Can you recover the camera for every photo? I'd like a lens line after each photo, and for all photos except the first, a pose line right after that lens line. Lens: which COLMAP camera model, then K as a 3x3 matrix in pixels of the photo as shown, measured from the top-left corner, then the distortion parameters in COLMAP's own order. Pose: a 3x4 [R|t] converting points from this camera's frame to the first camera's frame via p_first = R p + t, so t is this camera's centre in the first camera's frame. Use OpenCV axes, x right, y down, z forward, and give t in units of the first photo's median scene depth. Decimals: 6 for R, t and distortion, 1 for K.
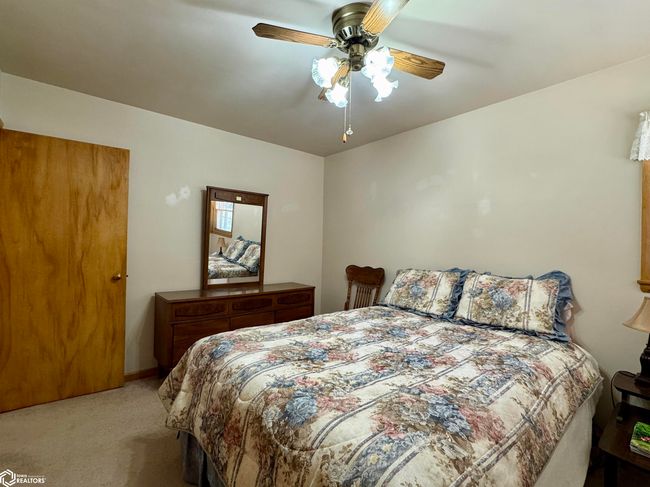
lens RADIAL K [[301.2, 0, 325.0], [0, 301.2, 243.5], [0, 0, 1]] dist [-0.000397, -0.000015]
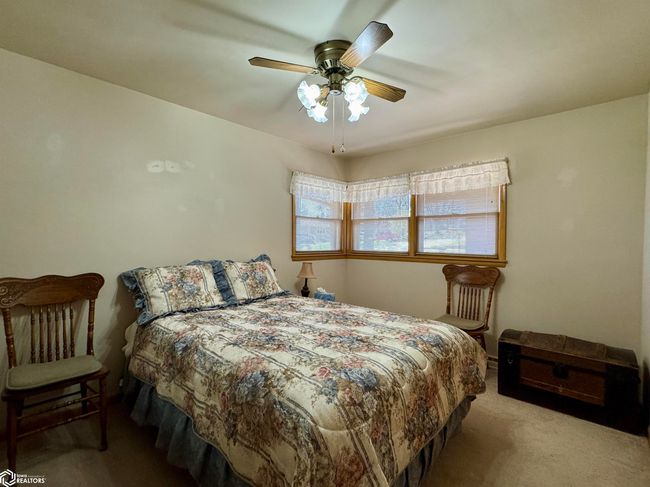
lens RADIAL K [[301.2, 0, 325.0], [0, 301.2, 243.5], [0, 0, 1]] dist [-0.000397, -0.000015]
pose [[-0.112409, -0.033094, 0.993111, -1.075587], [-0.012522, 0.999413, 0.031887, -0.024092], [-0.993583, -0.008852, -0.112757, 1.151652]]
